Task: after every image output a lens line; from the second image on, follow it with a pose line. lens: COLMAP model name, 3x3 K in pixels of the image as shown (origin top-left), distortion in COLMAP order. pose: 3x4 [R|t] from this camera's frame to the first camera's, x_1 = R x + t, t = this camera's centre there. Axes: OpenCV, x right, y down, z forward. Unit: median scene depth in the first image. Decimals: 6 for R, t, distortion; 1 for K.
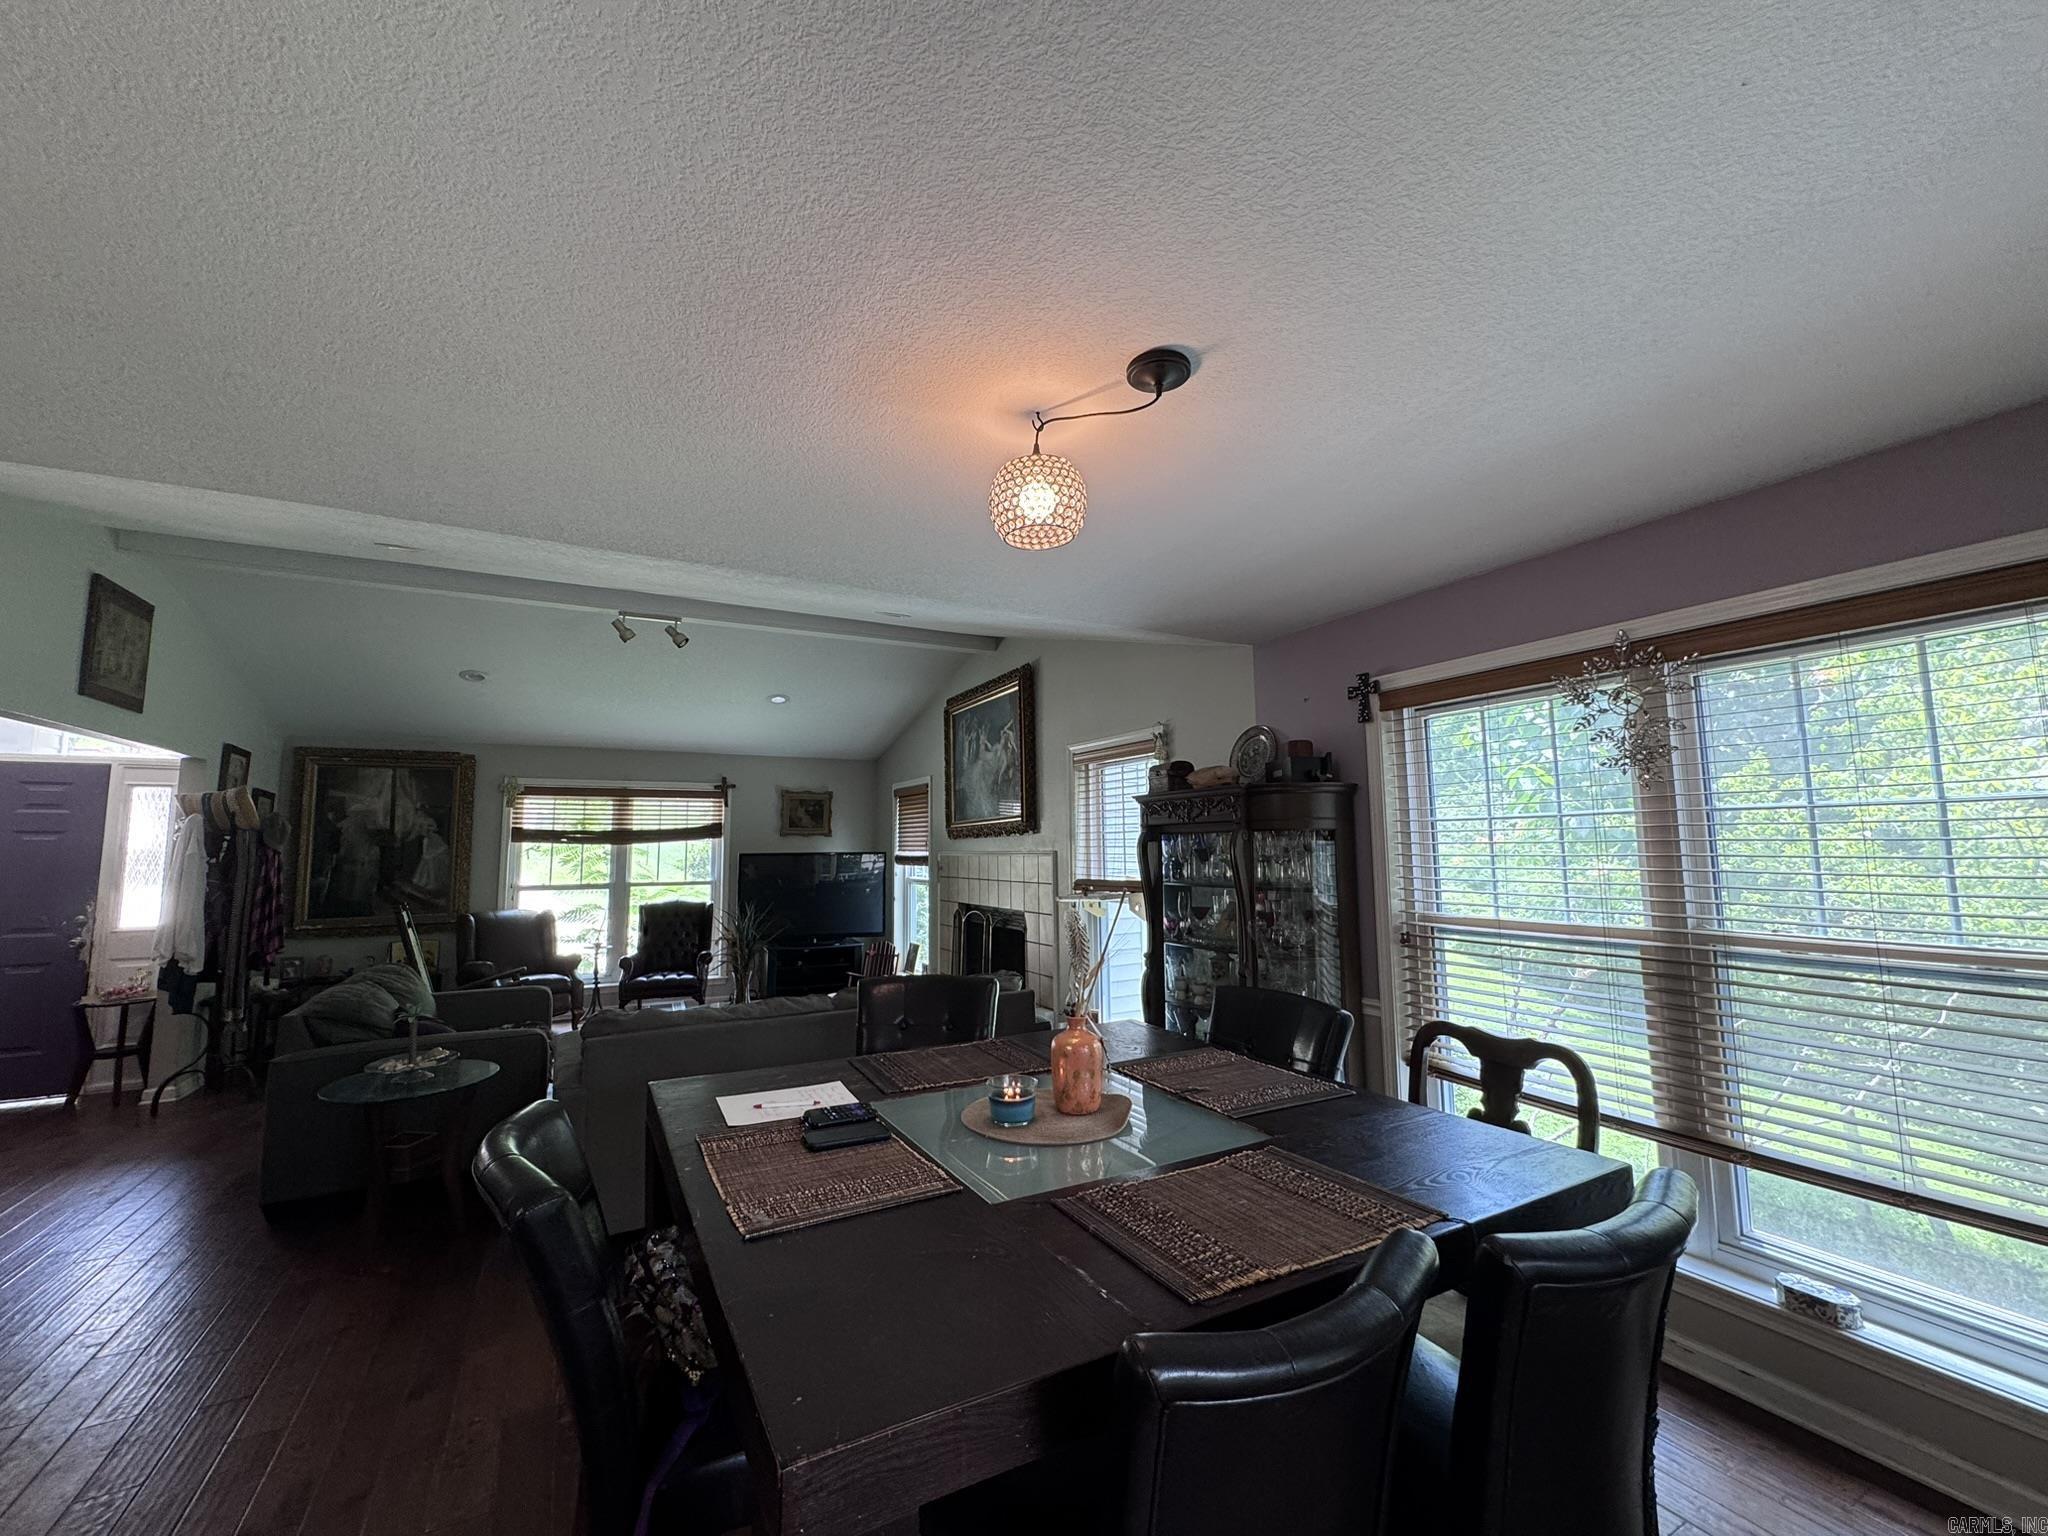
lens RADIAL K [[814.9, 0, 1019.1], [0, 814.9, 766.8], [0, 0, 1]] dist [-0.003296, -0.000244]
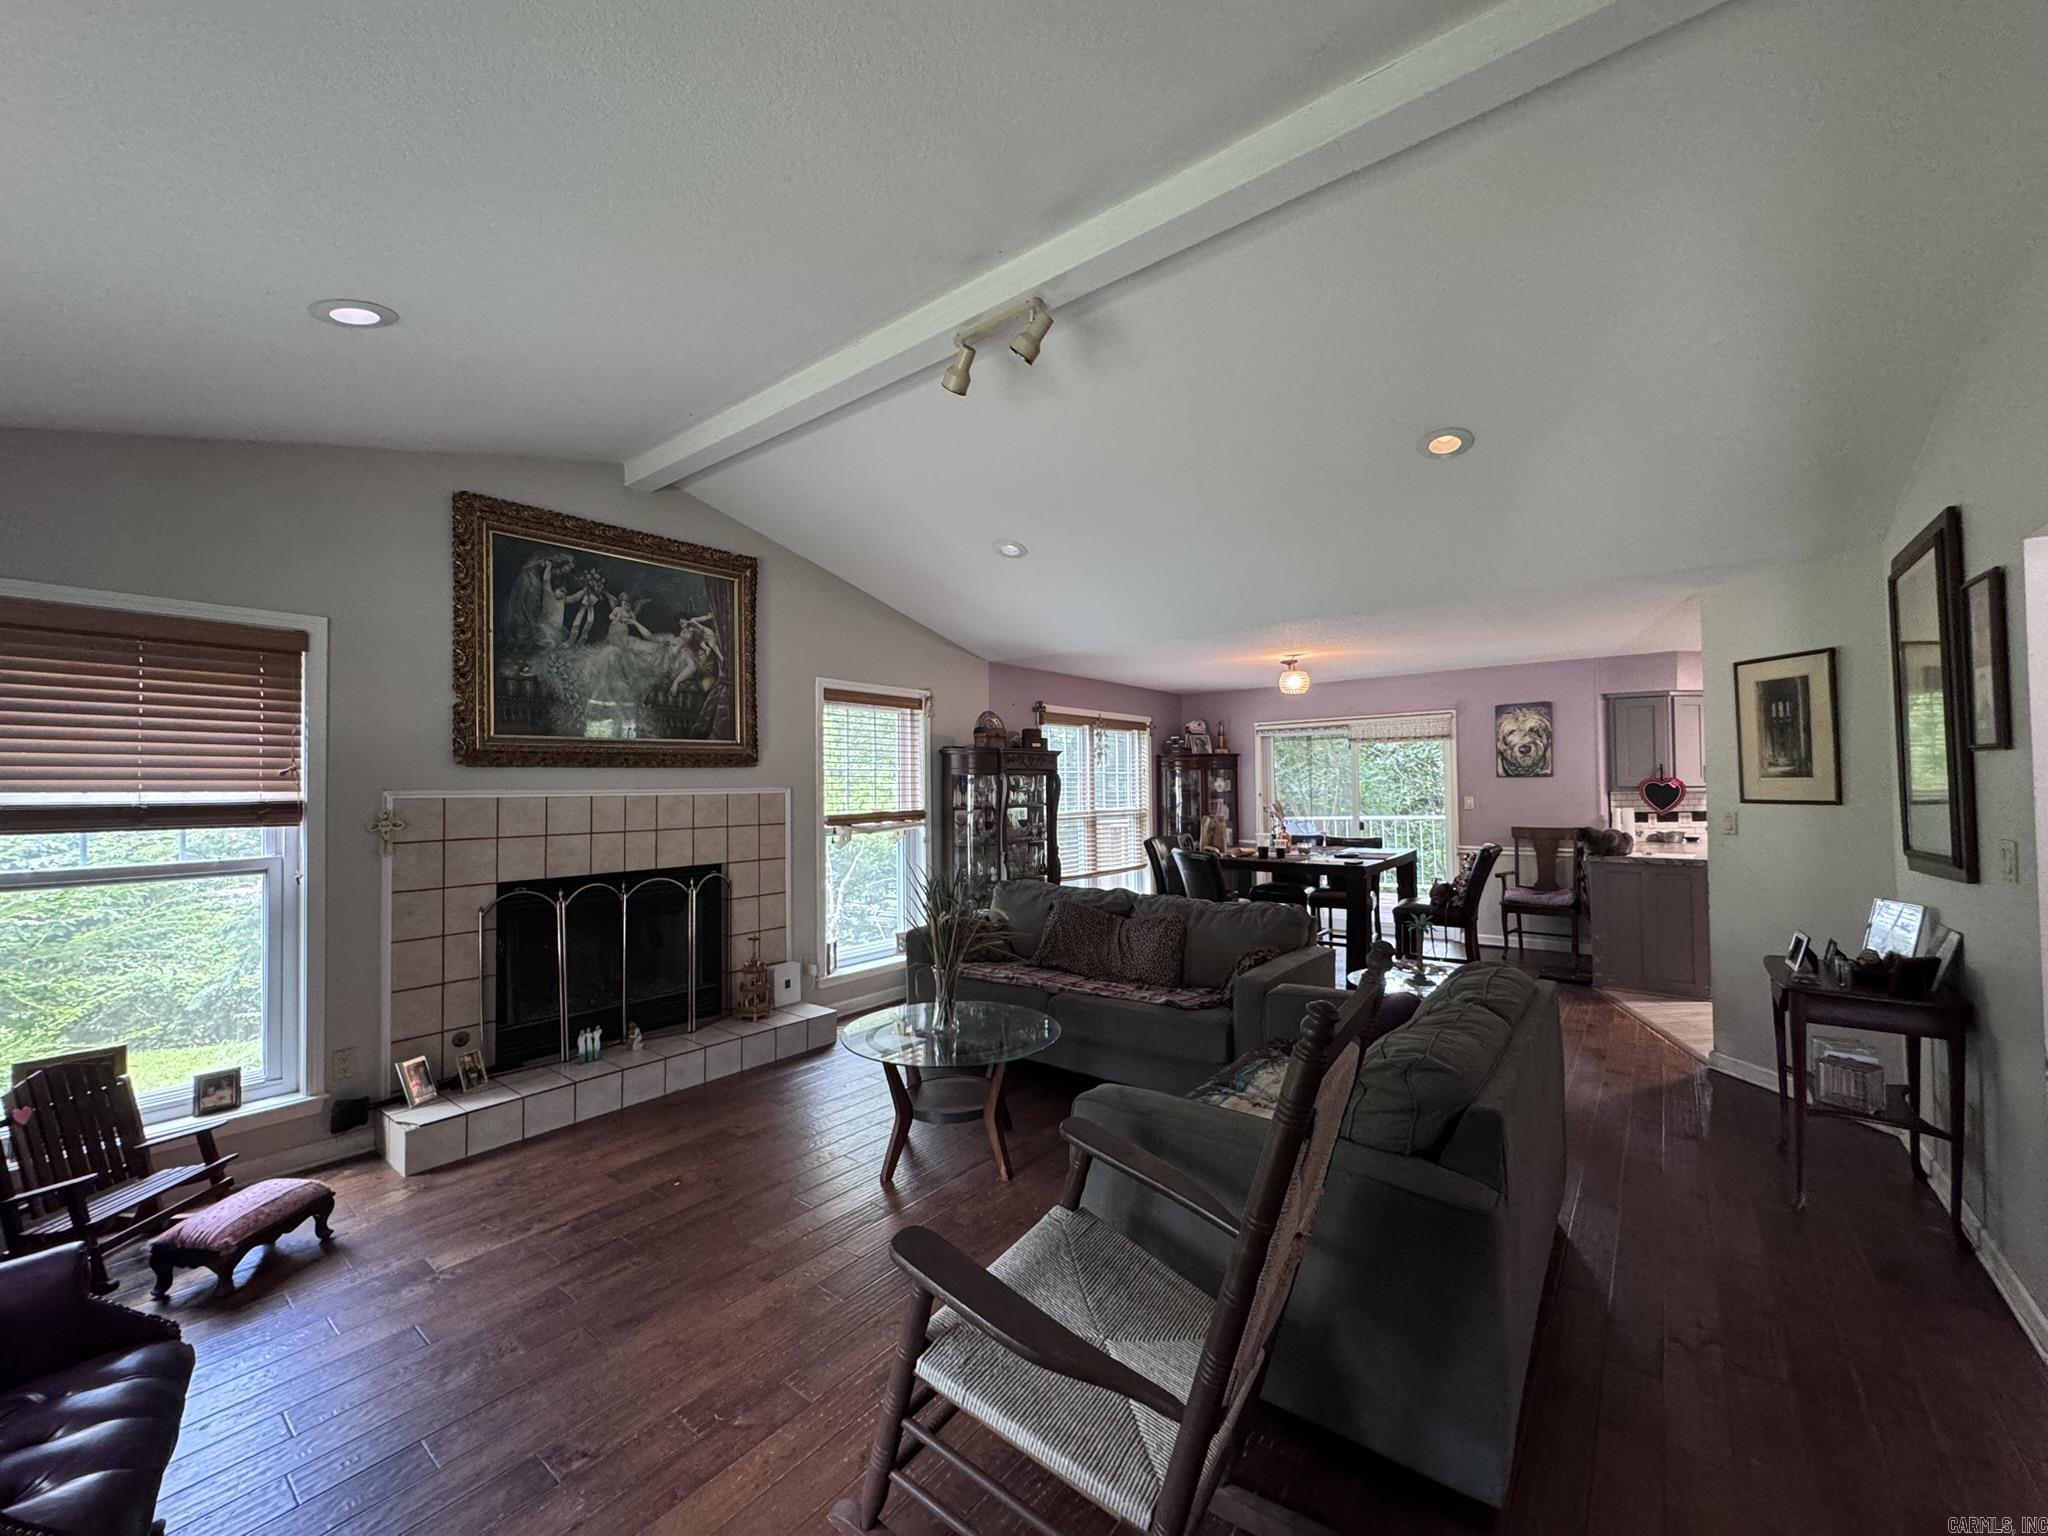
lens RADIAL K [[814.9, 0, 1028.1], [0, 814.9, 768.9], [0, 0, 1]] dist [-0.003296, -0.000244]
pose [[-0.398463, 0.030621, 0.916673, -0.652916], [-0.082776, 0.994163, -0.069191, 0.090329], [-0.913442, -0.103449, -0.393602, 0.821222]]
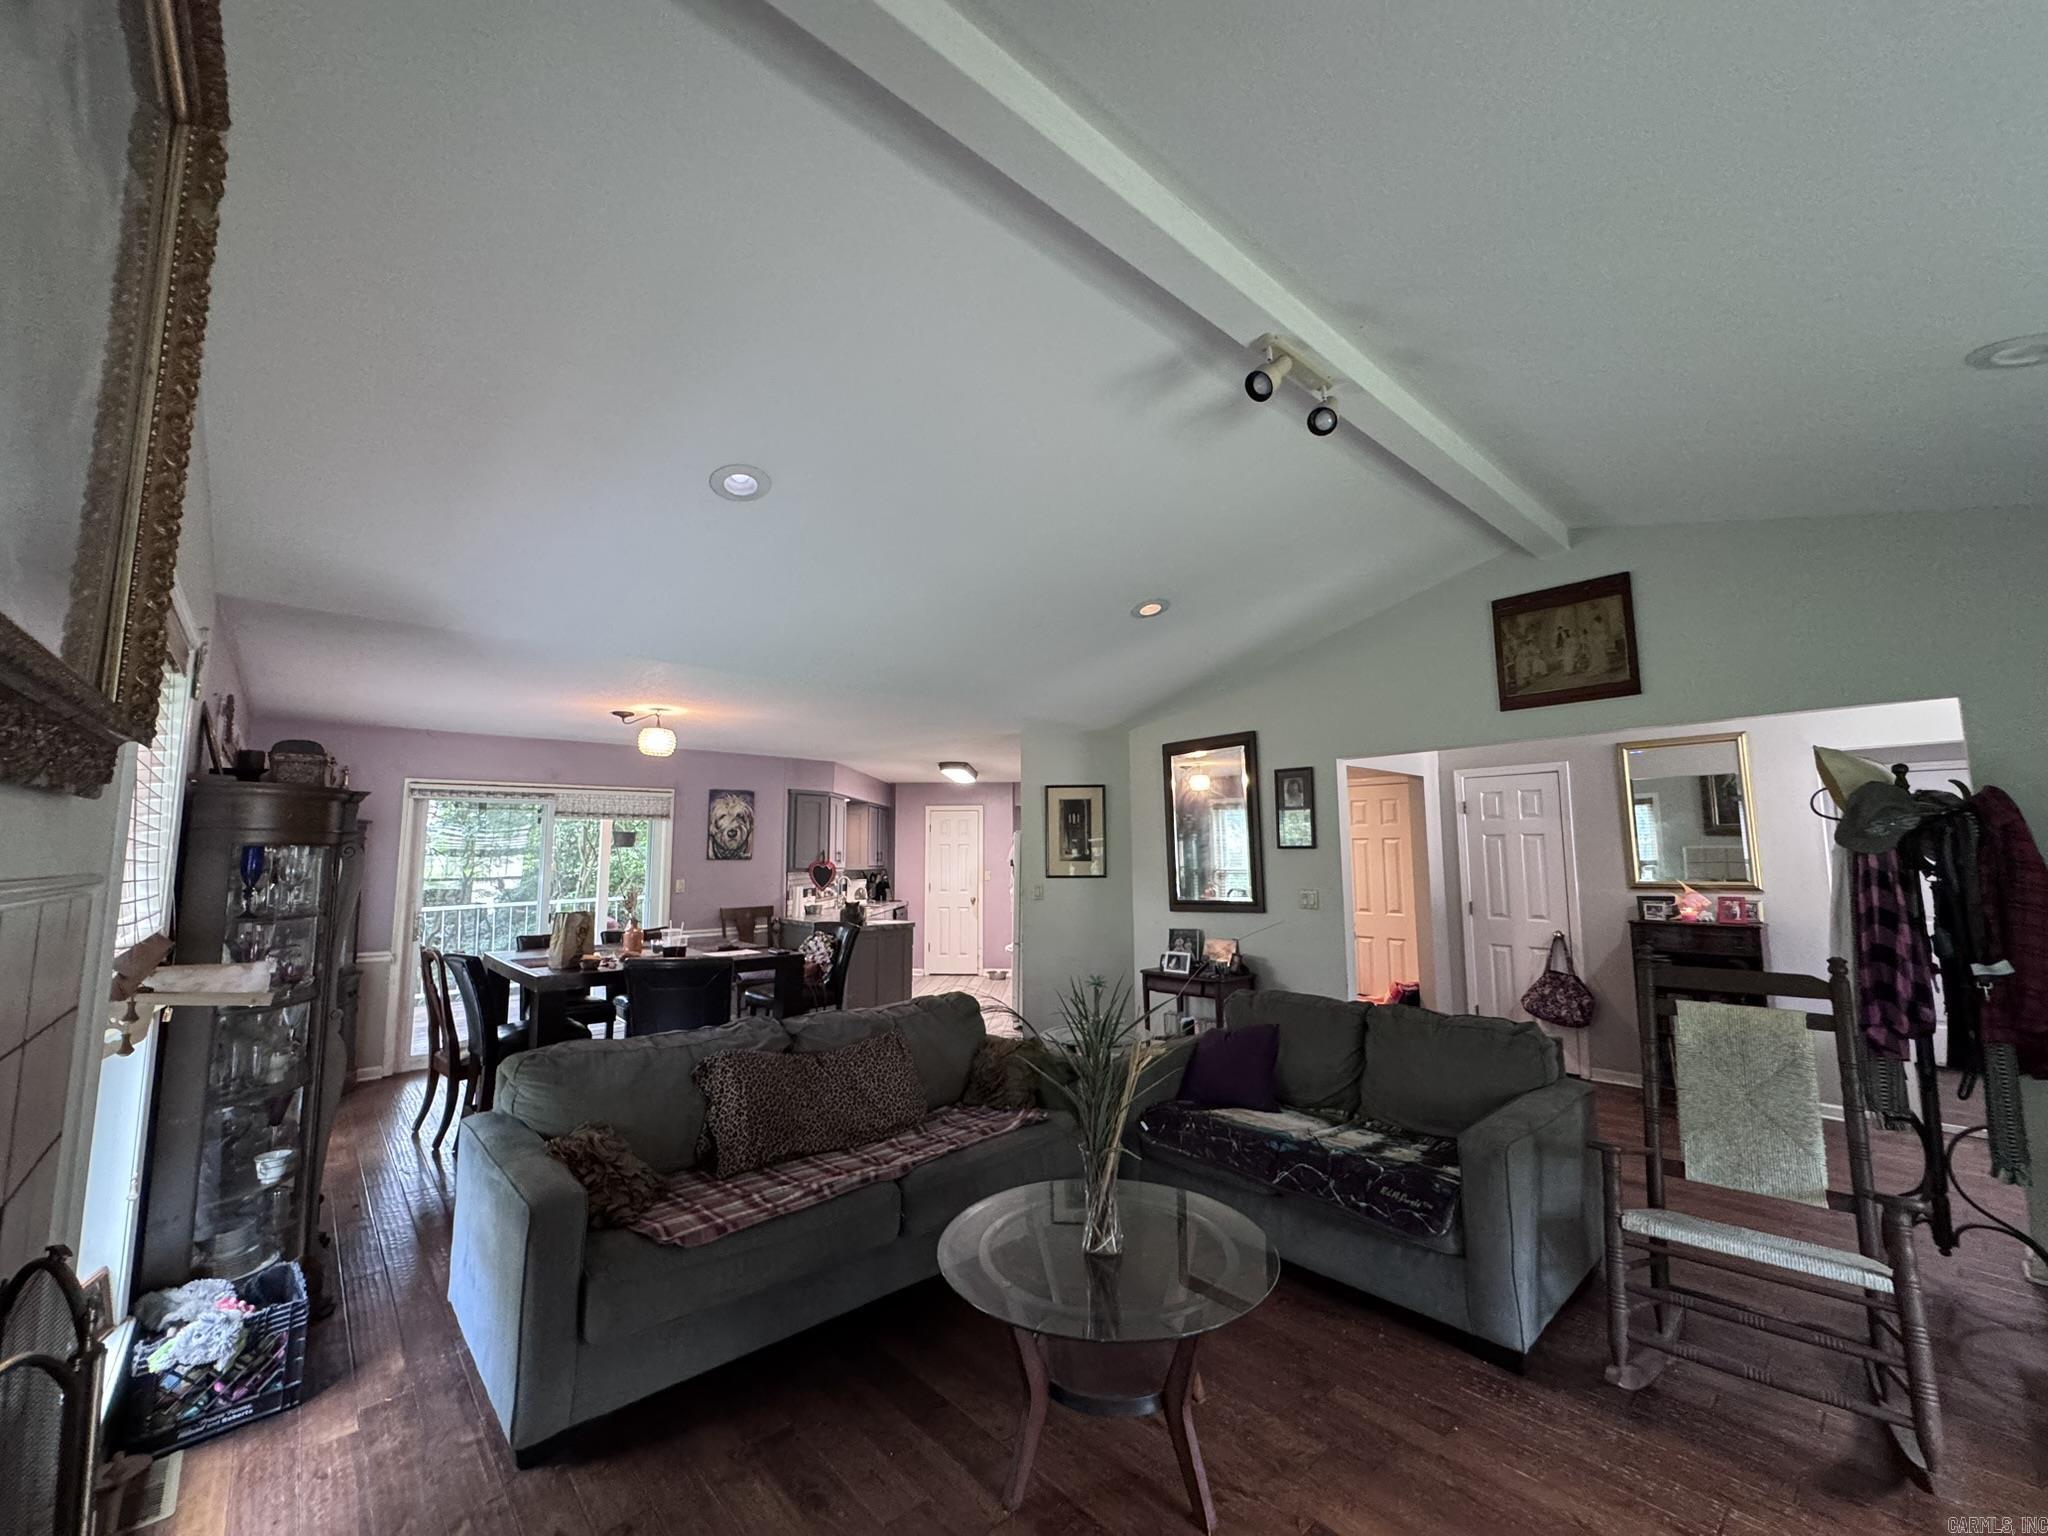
lens RADIAL K [[814.9, 0, 1026.1], [0, 814.9, 764.2], [0, 0, 1]] dist [-0.003296, -0.000244]
pose [[-0.973378, -0.012210, -0.228880, -0.142425], [0.038093, 0.976075, -0.214073, 0.099171], [0.226018, -0.217093, -0.949624, 0.971373]]
